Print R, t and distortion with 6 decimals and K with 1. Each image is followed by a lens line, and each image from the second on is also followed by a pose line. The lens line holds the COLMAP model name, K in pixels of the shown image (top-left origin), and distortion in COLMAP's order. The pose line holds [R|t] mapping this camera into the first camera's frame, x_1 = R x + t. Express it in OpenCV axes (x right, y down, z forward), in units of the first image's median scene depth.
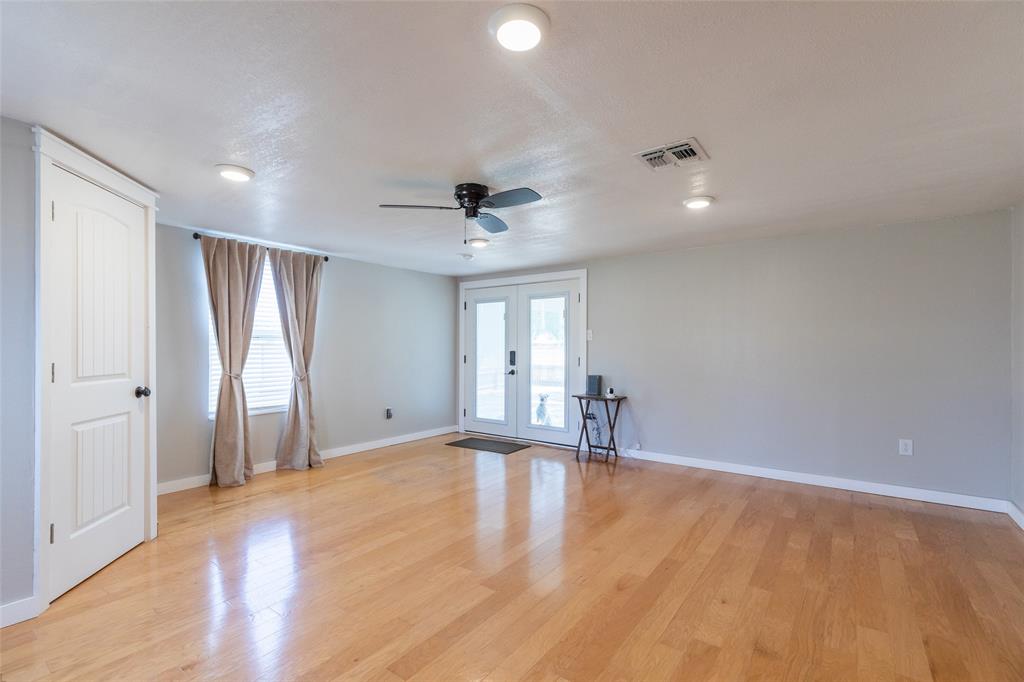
lens RADIAL K [[464.1, 0, 512.0], [0, 464.1, 341.0], [0, 0, 1]] dist [-0.000011, 0.000084]
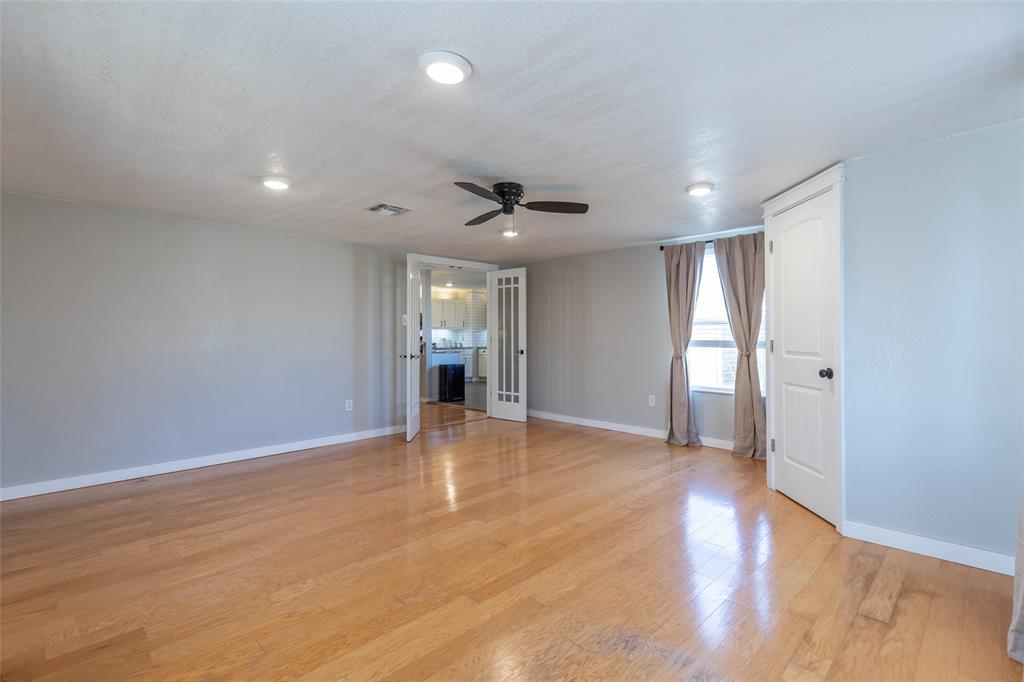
lens RADIAL K [[464.1, 0, 512.0], [0, 464.1, 341.0], [0, 0, 1]] dist [-0.000011, 0.000084]
pose [[-0.980715, 0.000372, 0.195445, -0.290139], [0.000397, 1.000000, 0.000085, 0.035809], [-0.195445, 0.000161, -0.980715, 1.949837]]
